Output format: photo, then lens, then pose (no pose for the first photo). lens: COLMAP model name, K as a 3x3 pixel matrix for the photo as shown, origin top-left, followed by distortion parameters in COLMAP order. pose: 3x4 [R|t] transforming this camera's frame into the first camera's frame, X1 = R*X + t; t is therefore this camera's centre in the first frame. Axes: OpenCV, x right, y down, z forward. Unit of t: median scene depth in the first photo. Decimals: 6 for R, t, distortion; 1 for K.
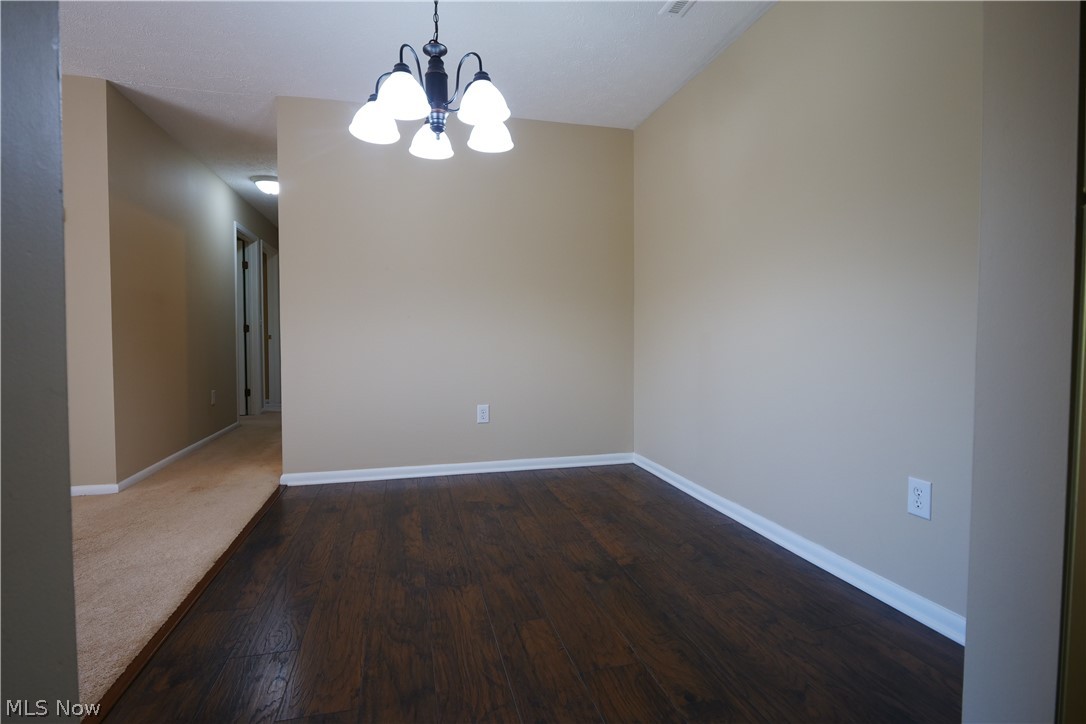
lens RADIAL K [[529.8, 0, 541.9], [0, 529.8, 358.1], [0, 0, 1]] dist [-0.012252, 0.000610]
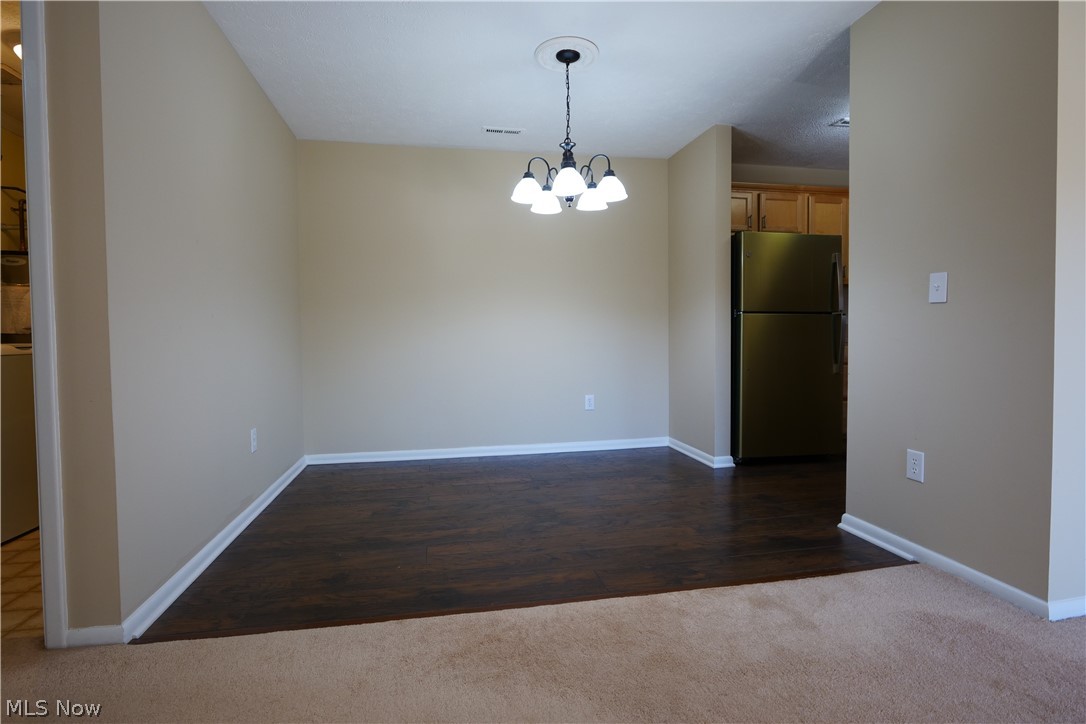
lens RADIAL K [[529.8, 0, 543.4], [0, 529.8, 360.7], [0, 0, 1]] dist [-0.012252, 0.000610]
pose [[0.047268, -0.045758, 0.997834, -1.433999], [0.053805, 0.997617, 0.043199, -0.036152], [-0.997432, 0.051646, 0.049617, 0.873858]]
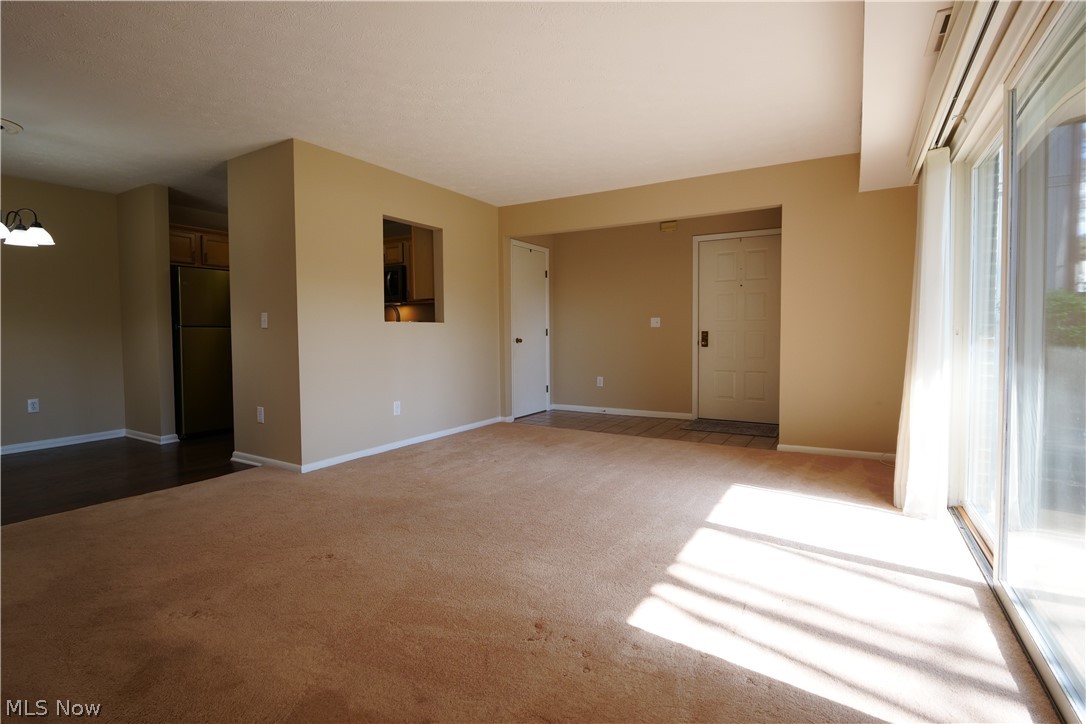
lens RADIAL K [[529.8, 0, 538.4], [0, 529.8, 353.8], [0, 0, 1]] dist [-0.012252, 0.000610]
pose [[-0.704153, -0.024641, 0.709620, -2.453193], [0.036264, 0.996845, 0.070599, -0.070408], [-0.709121, 0.075446, -0.701038, 0.823506]]
